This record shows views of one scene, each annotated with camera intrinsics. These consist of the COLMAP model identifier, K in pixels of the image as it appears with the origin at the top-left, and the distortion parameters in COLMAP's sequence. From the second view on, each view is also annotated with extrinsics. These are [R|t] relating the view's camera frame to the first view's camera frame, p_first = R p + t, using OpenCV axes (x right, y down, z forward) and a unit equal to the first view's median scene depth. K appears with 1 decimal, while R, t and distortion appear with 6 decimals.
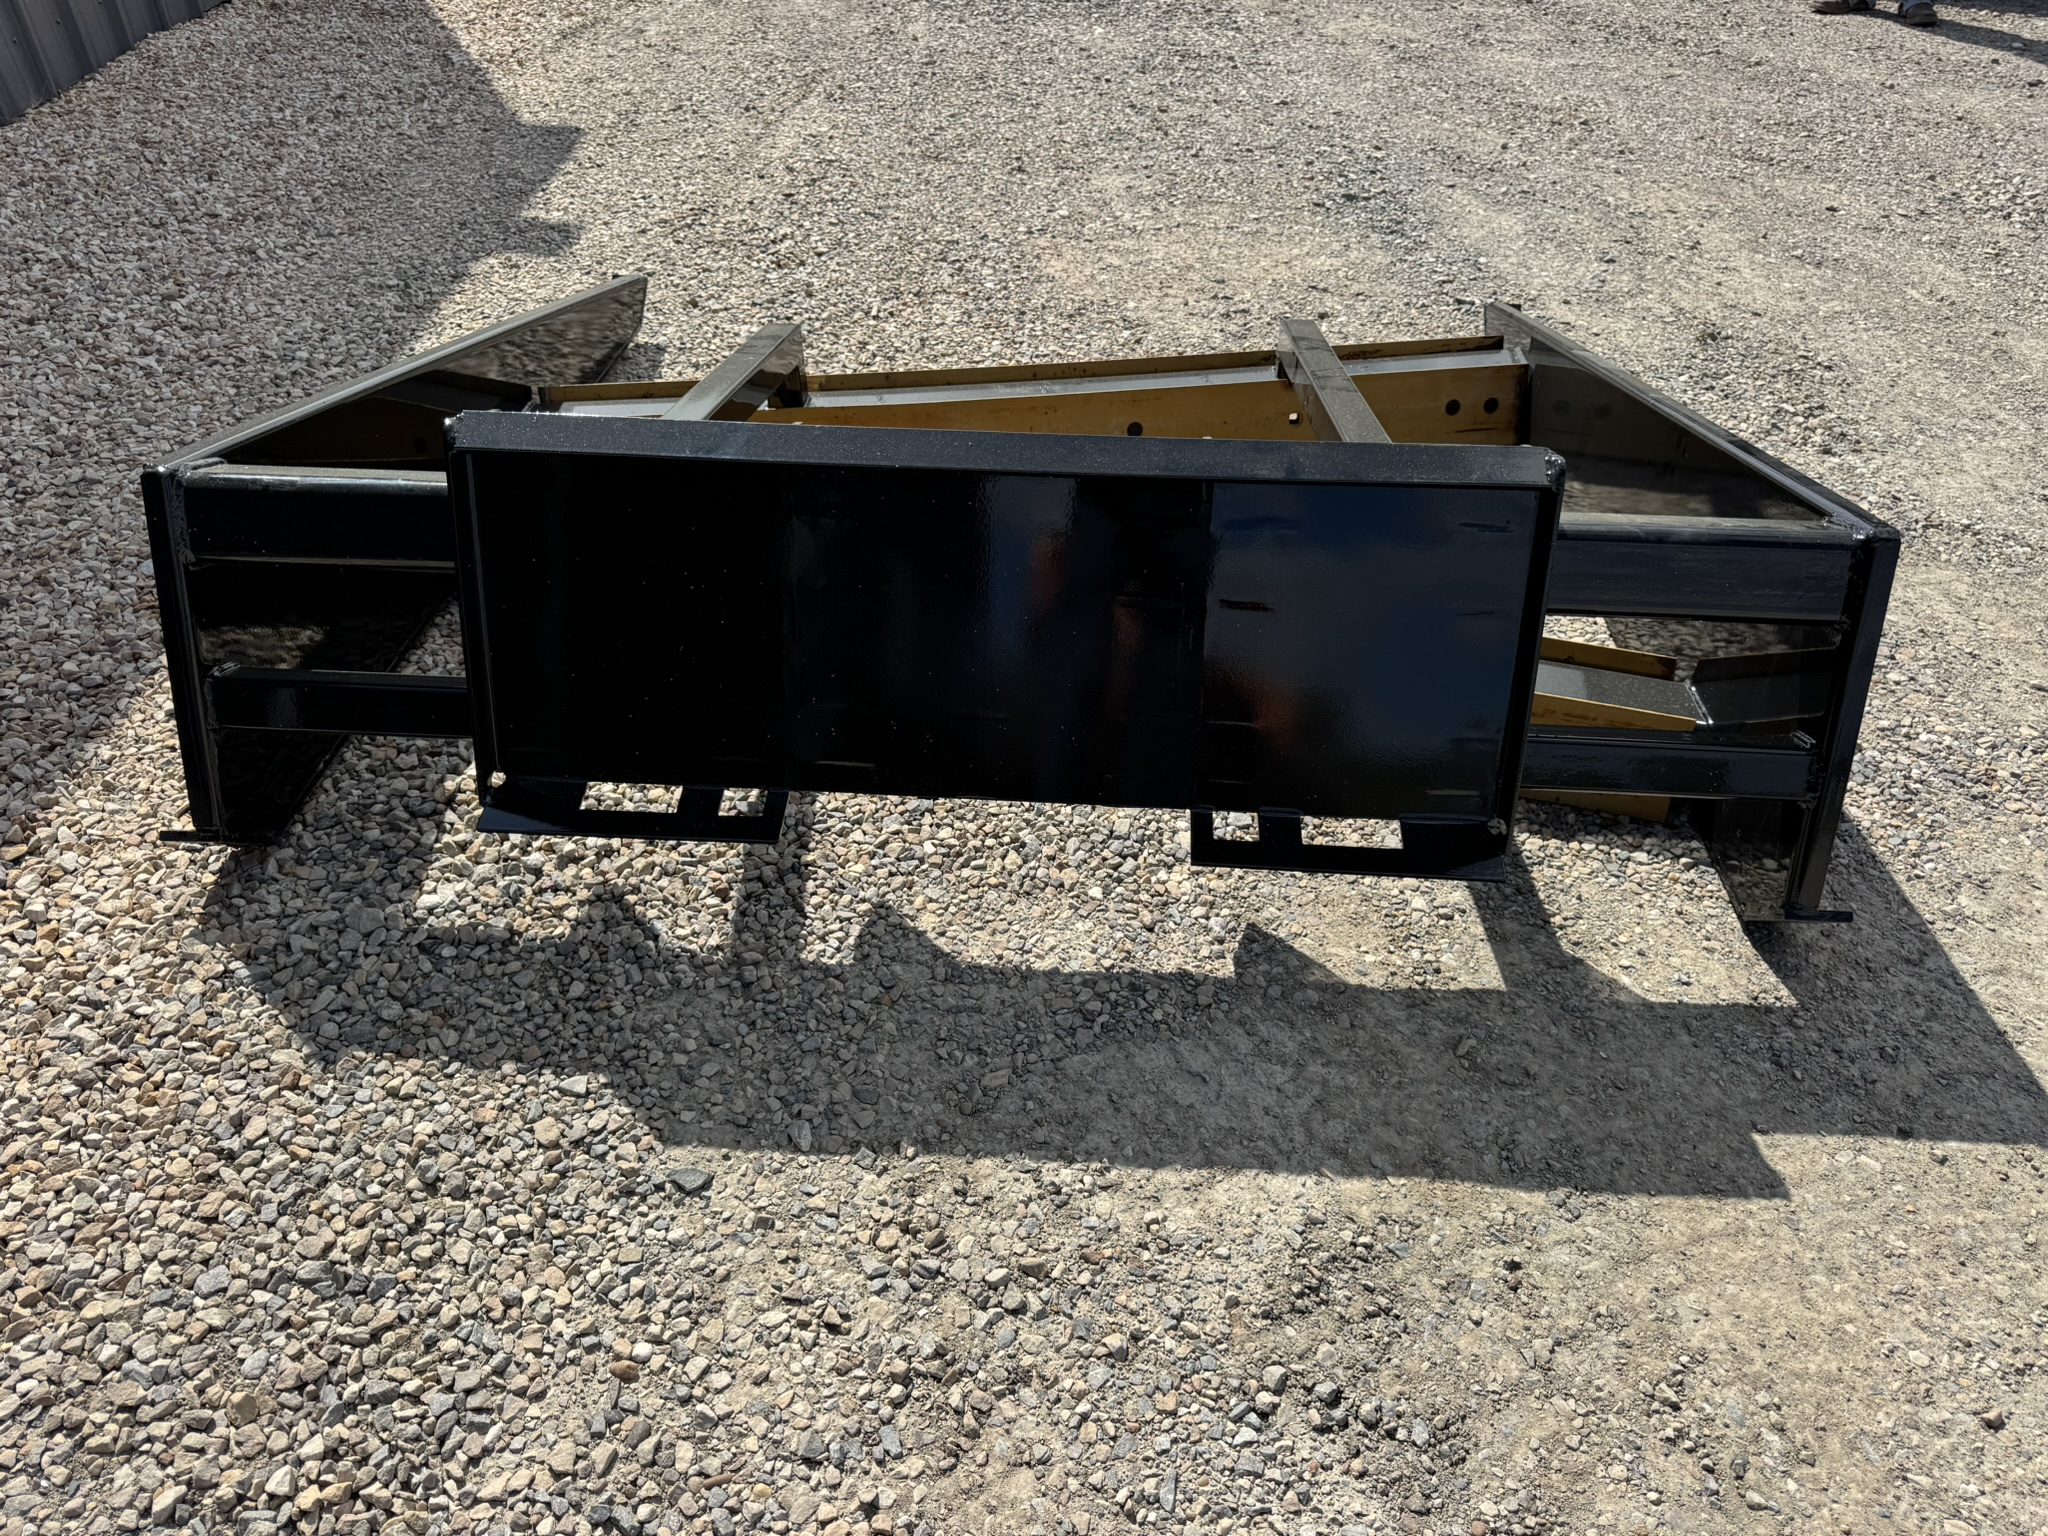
lens RADIAL K [[1468.5, 0, 1024.0], [0, 1468.5, 768.0], [0, 0, 1]] dist [0.020621, -0.027548]
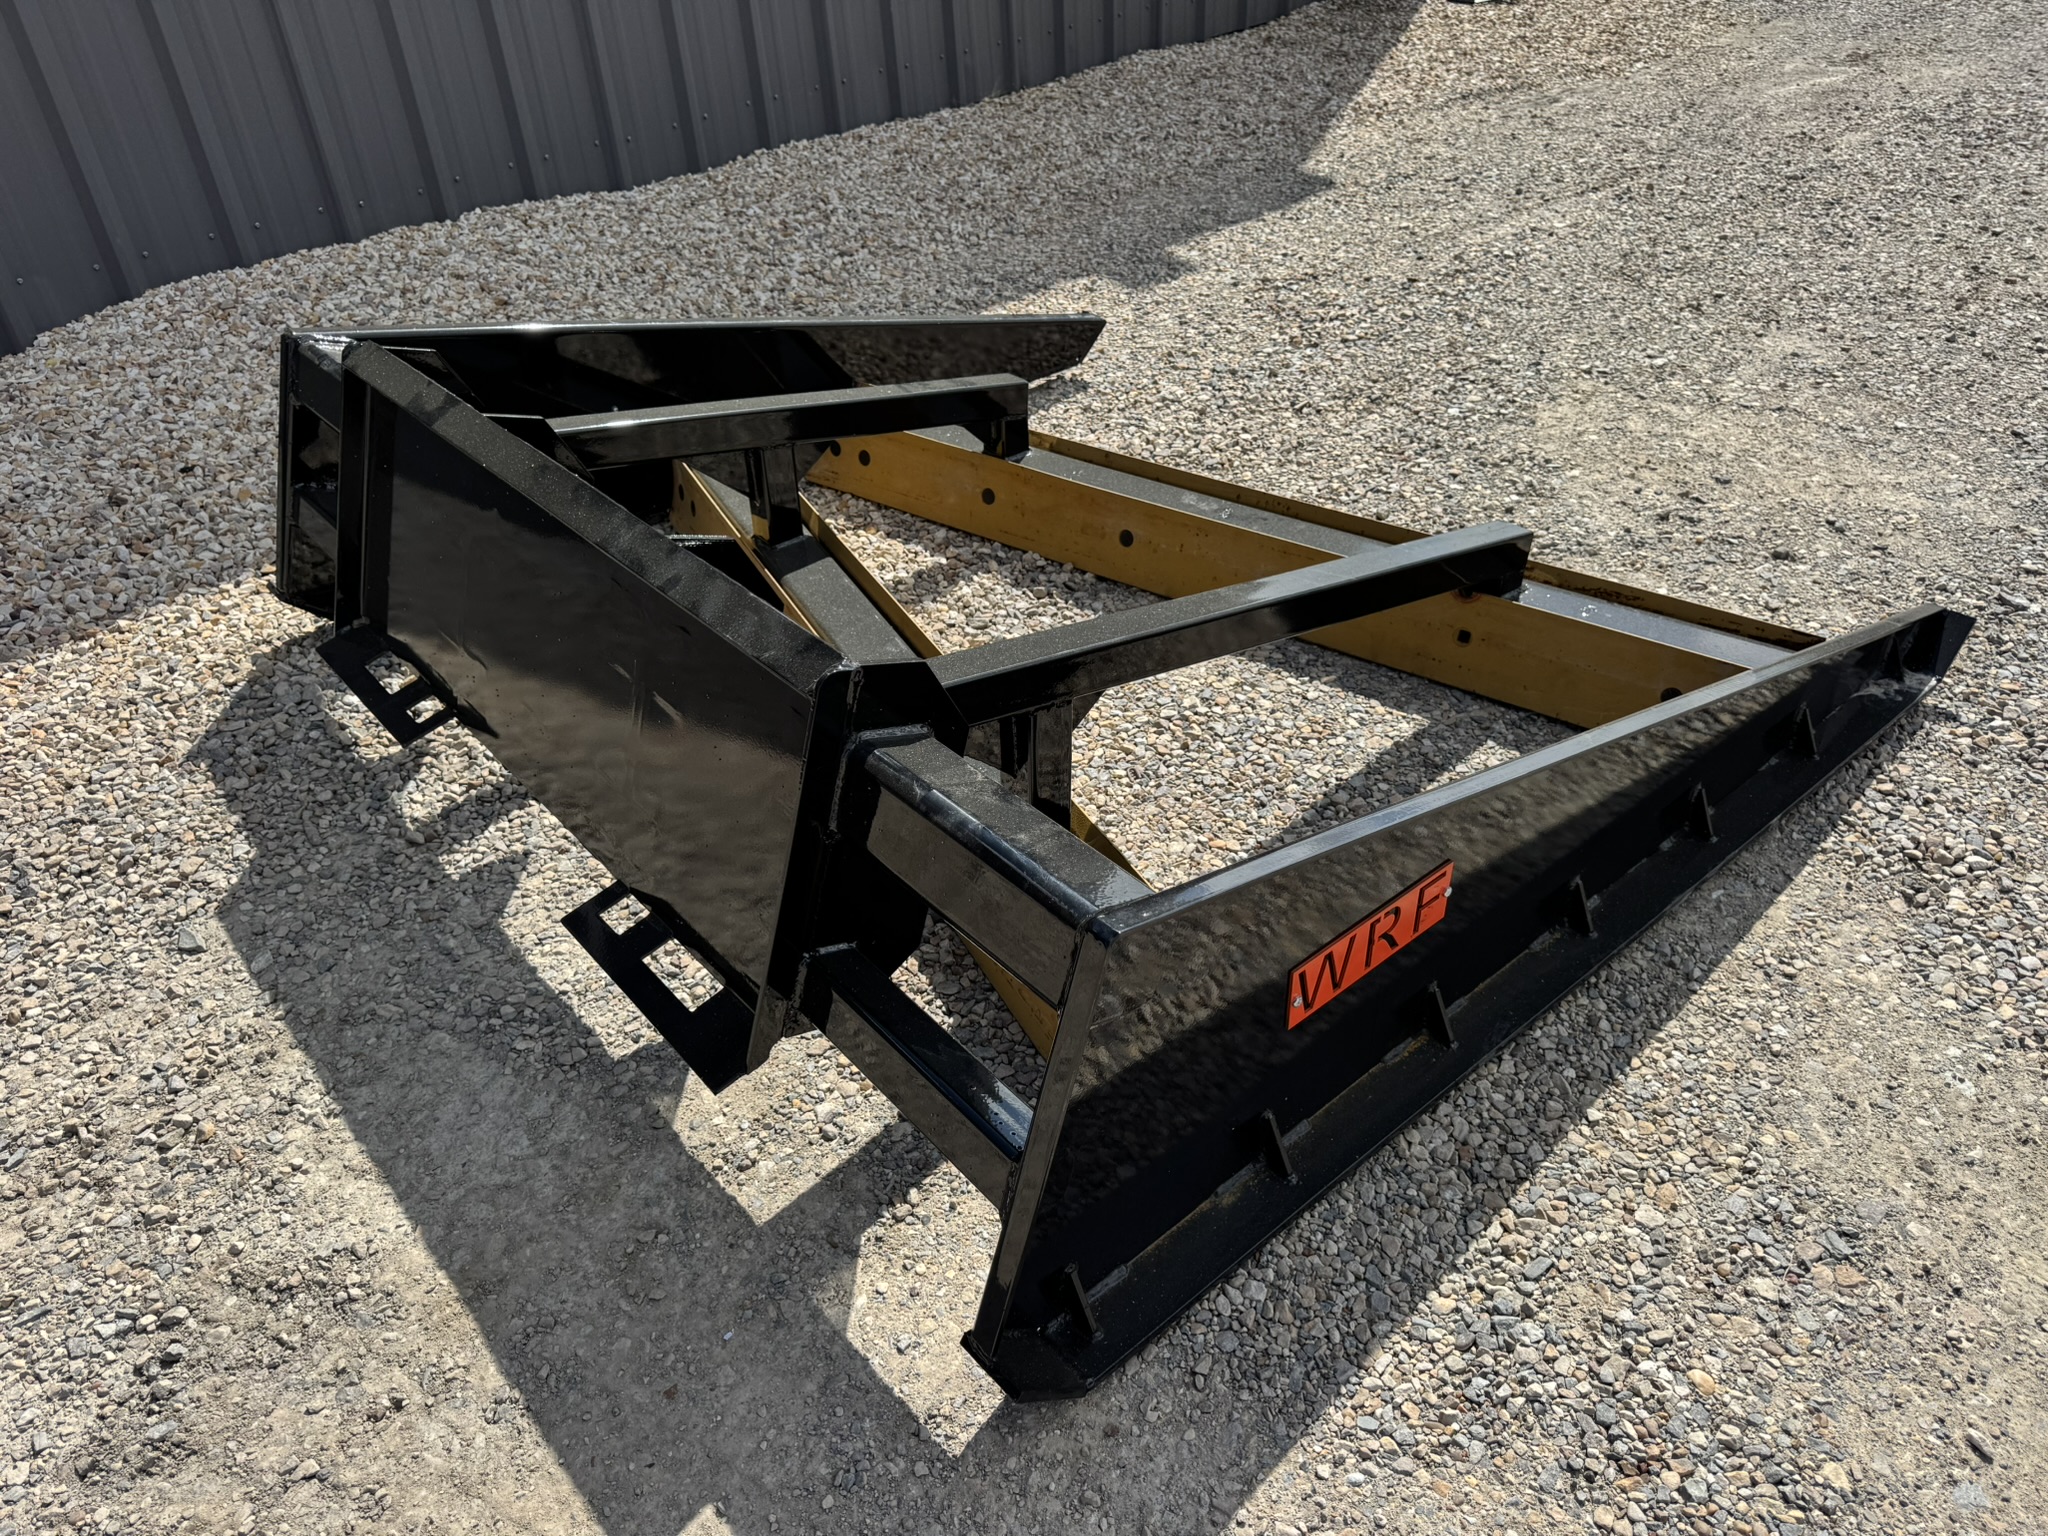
lens RADIAL K [[1468.5, 0, 1024.0], [0, 1468.5, 768.0], [0, 0, 1]] dist [0.020621, -0.027548]
pose [[0.692784, 0.399114, -0.600631, 0.956735], [-0.415045, 0.901785, 0.120505, -0.303778], [0.589735, 0.165805, 0.790393, 0.376784]]
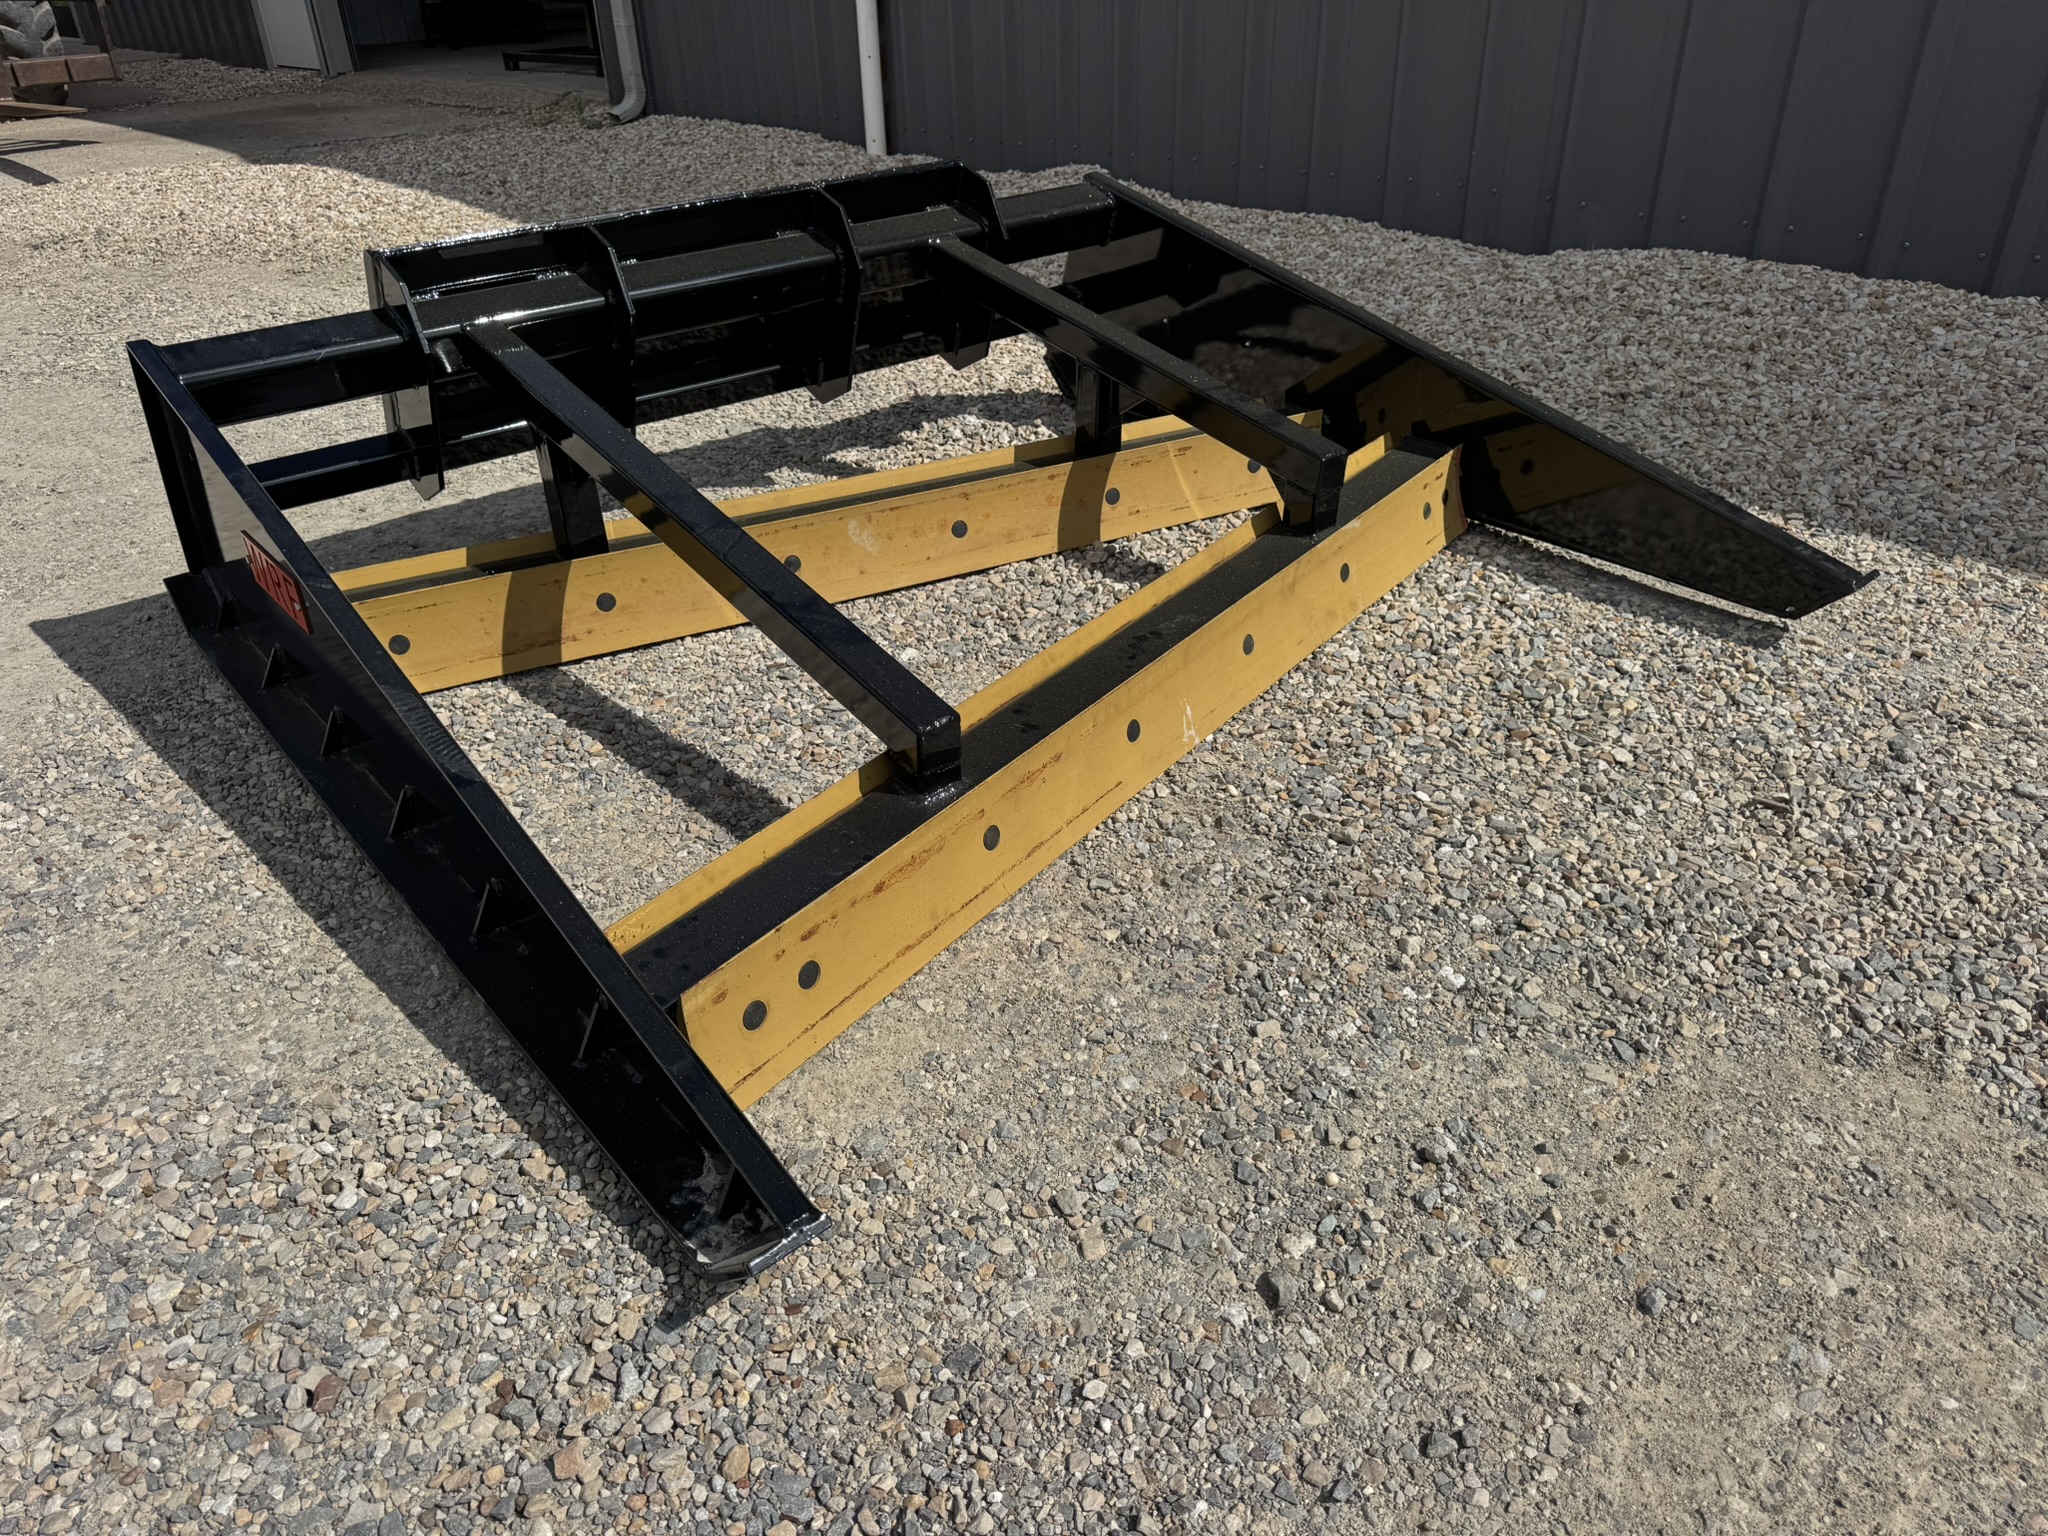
lens RADIAL K [[1450.5, 0, 1024.0], [0, 1450.5, 768.0], [0, 0, 1]] dist [0.122077, -0.220902]
pose [[-0.702424, 0.369961, -0.608053, 0.982319], [-0.419624, 0.474784, 0.773625, -1.359756], [0.574905, 0.798567, -0.178256, 1.997111]]
